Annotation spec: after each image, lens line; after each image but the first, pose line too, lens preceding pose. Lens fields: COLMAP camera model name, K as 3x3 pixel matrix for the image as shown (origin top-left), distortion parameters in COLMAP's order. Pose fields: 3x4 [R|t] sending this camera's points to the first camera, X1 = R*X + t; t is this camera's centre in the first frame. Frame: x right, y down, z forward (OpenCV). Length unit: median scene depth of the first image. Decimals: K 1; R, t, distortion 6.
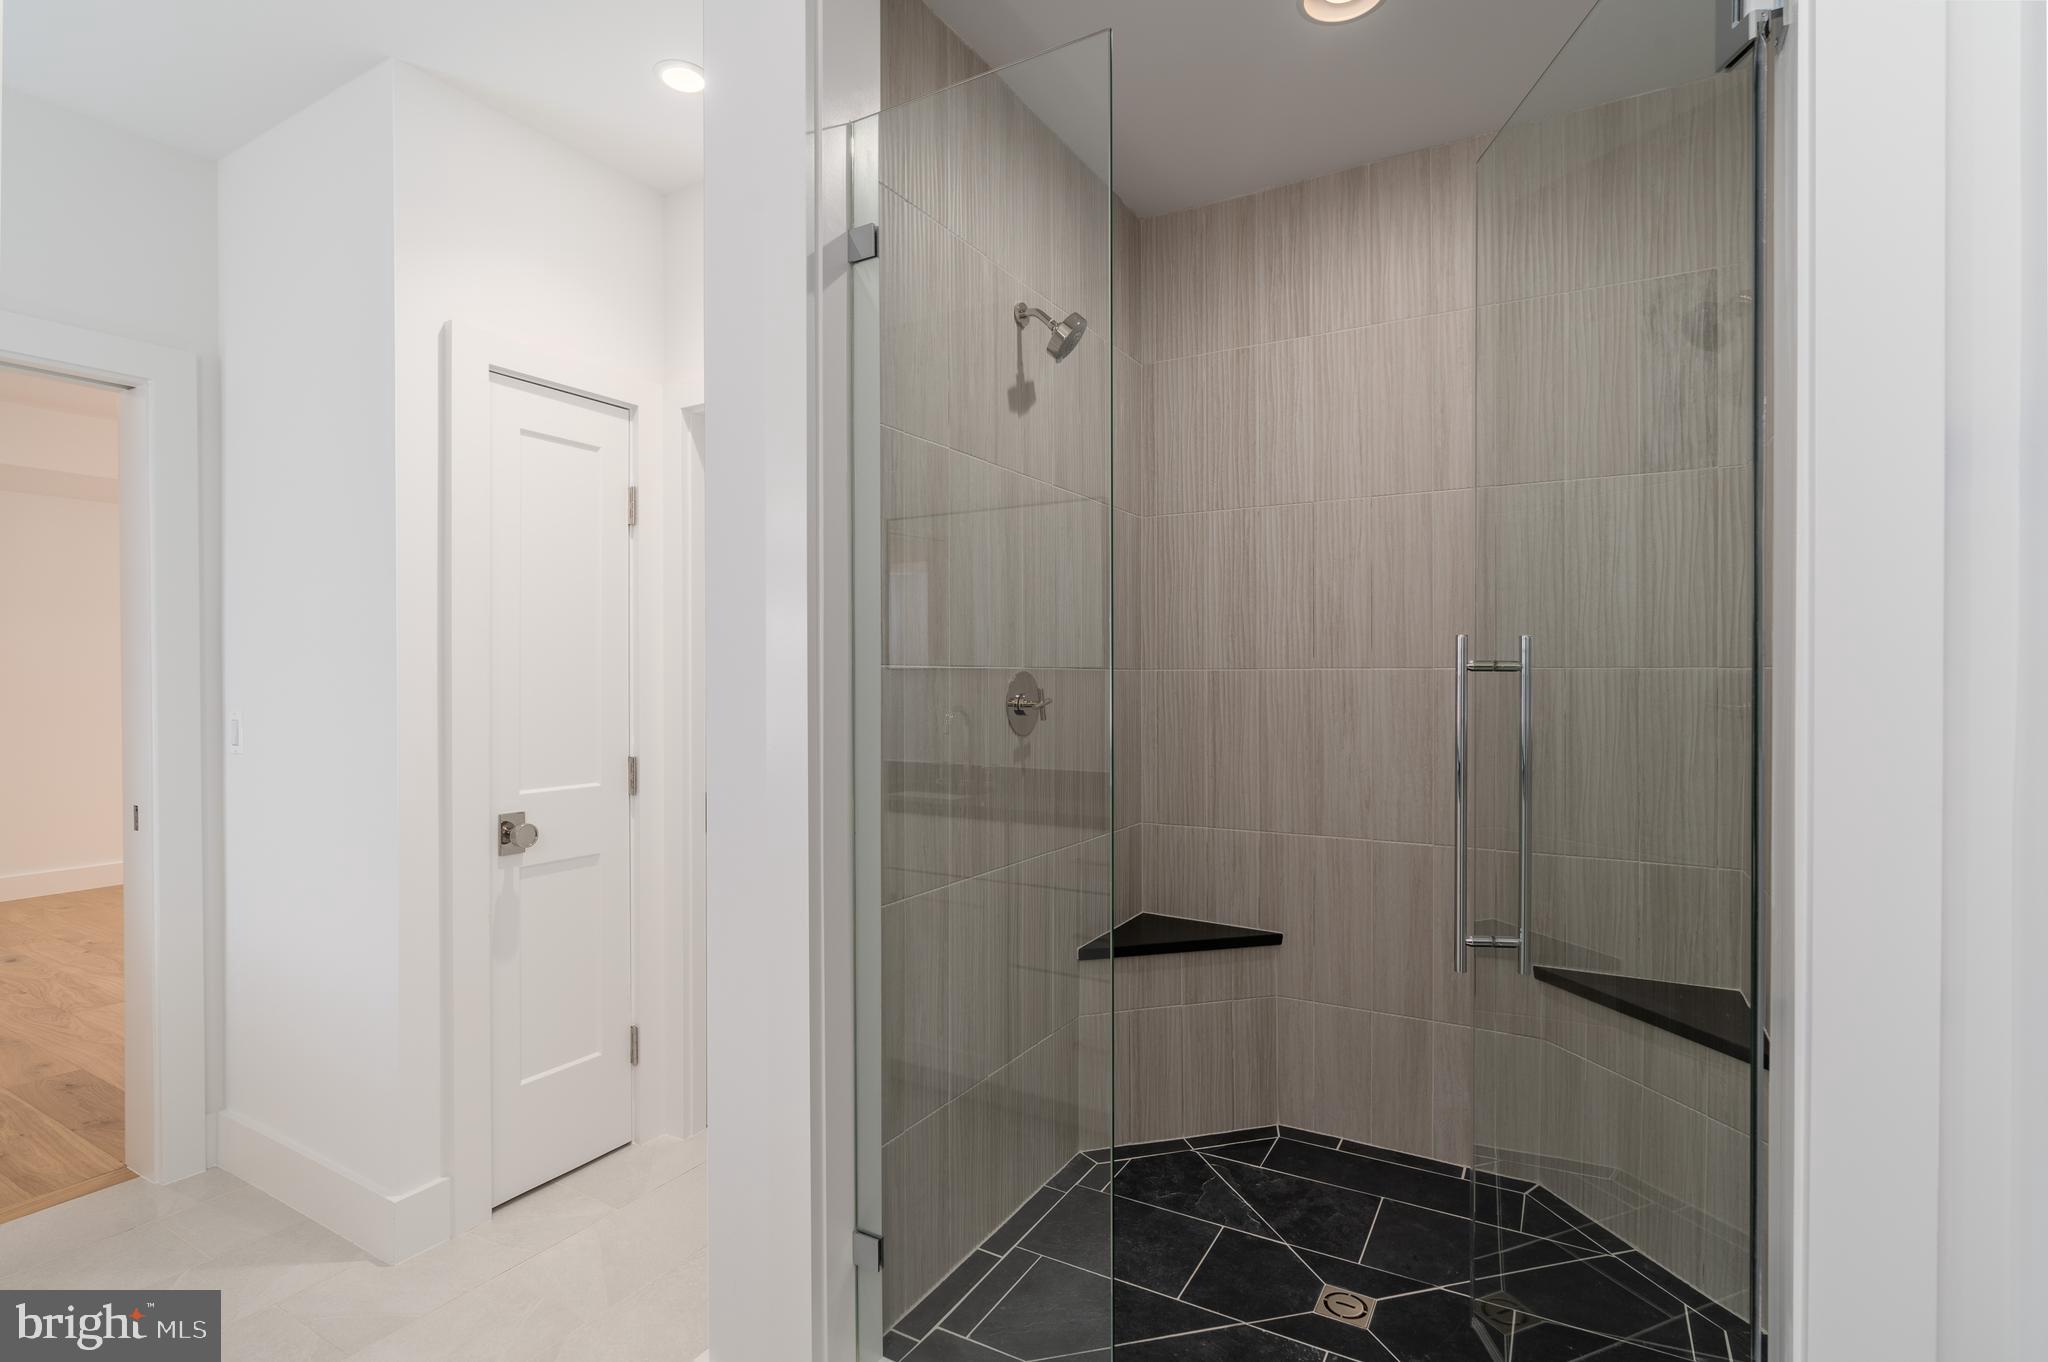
lens RADIAL K [[977.4, 0, 1018.5], [0, 977.4, 682.6], [0, 0, 1]] dist [-0.003341, 0.000351]
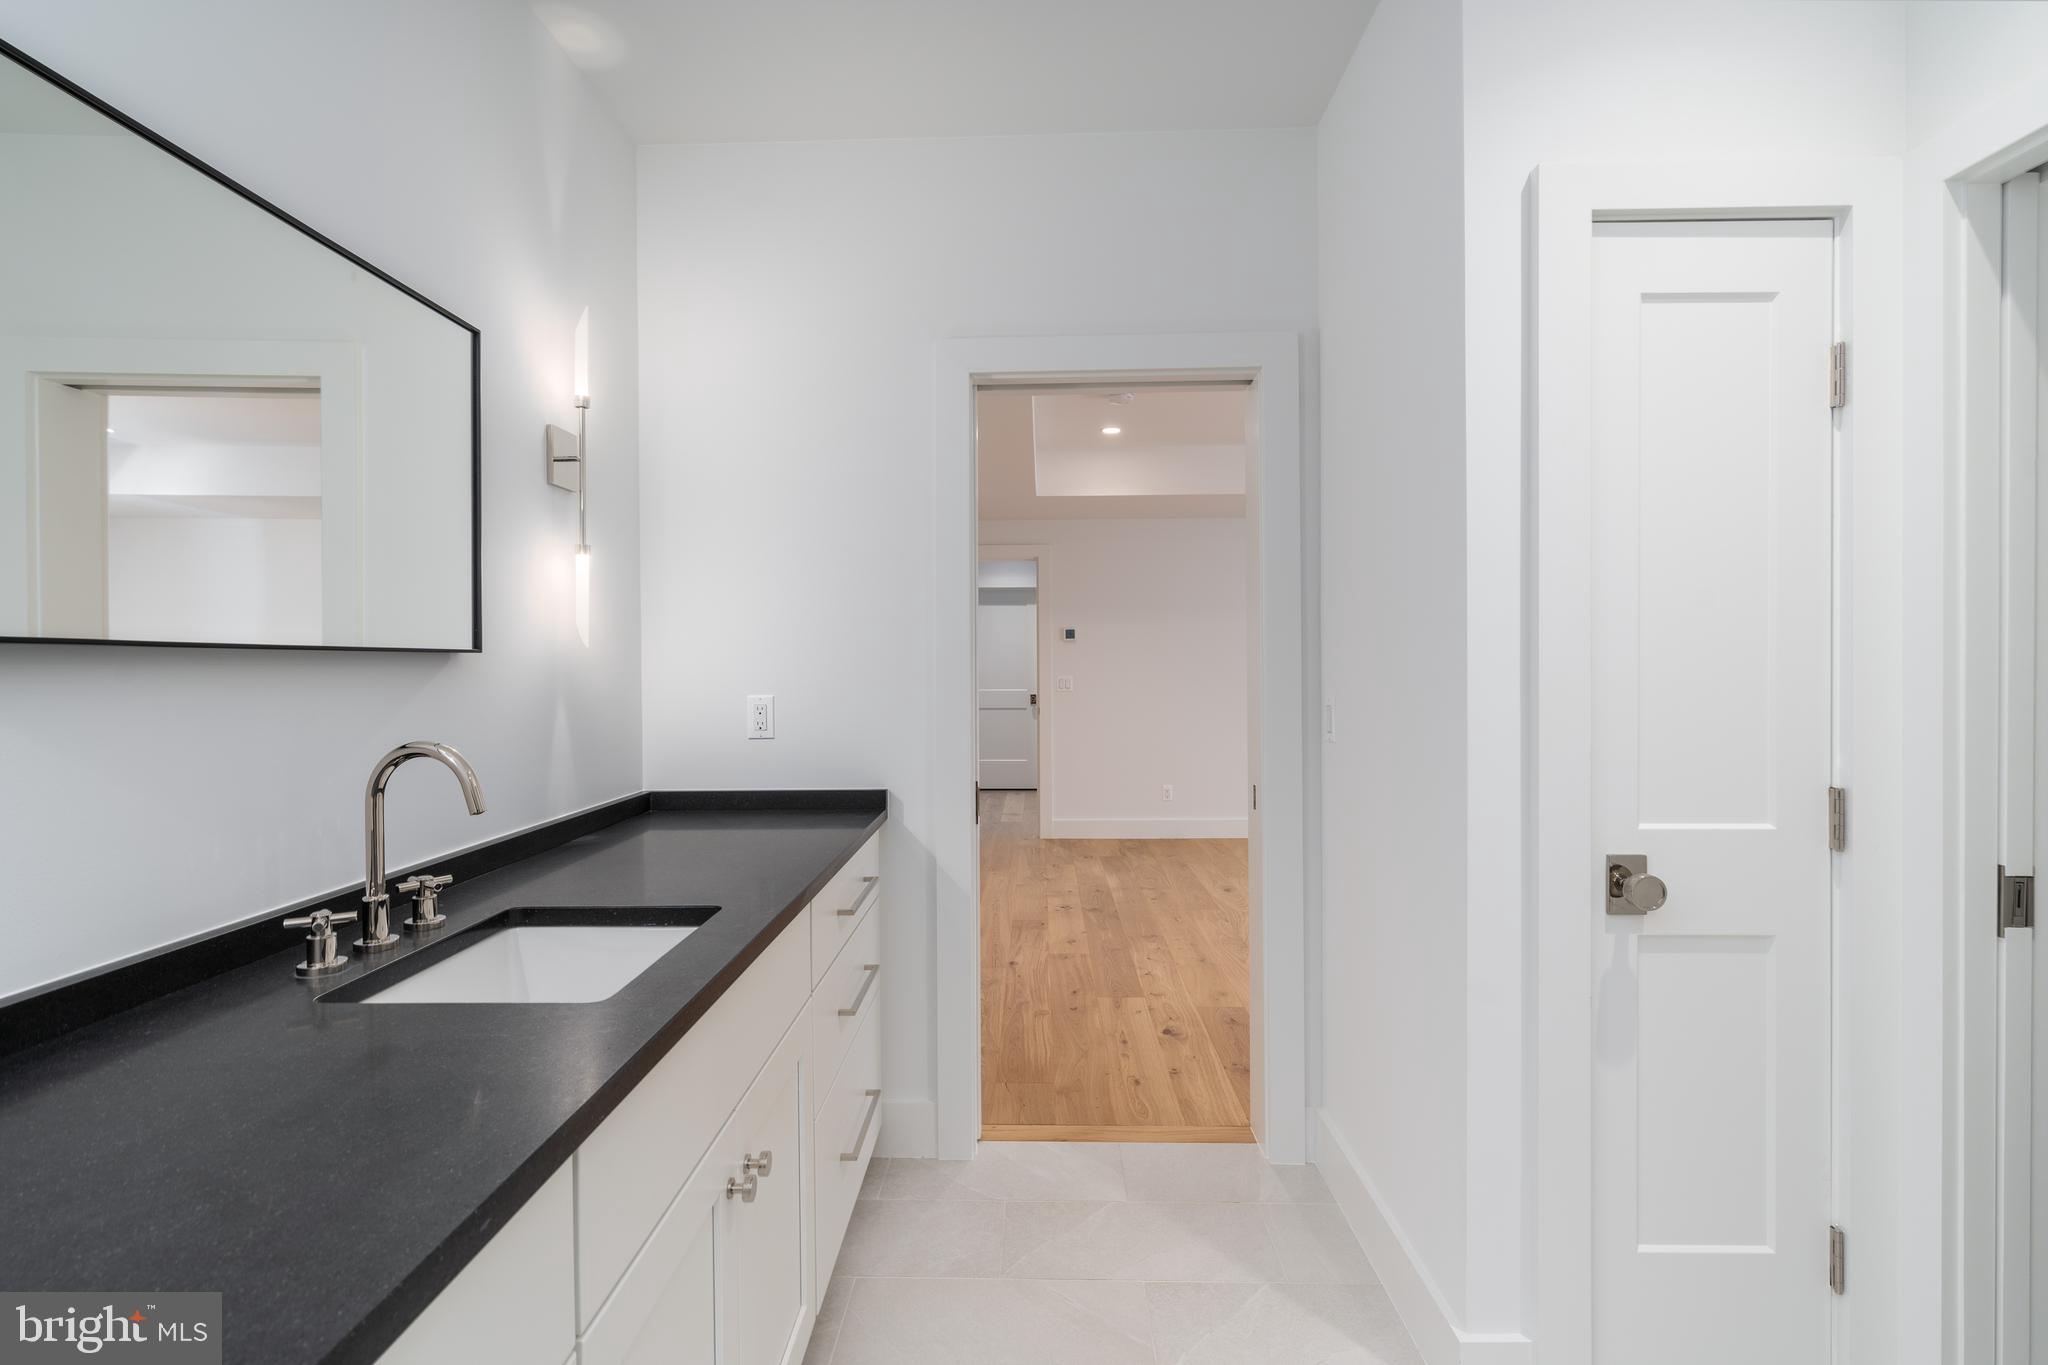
lens RADIAL K [[977.4, 0, 1018.4], [0, 977.4, 674.5], [0, 0, 1]] dist [-0.003341, 0.000351]
pose [[0.482089, 0.005778, -0.876103, -0.118194], [0.000429, 0.999977, 0.006830, 0.001042], [0.876122, -0.003668, 0.482075, 0.281588]]
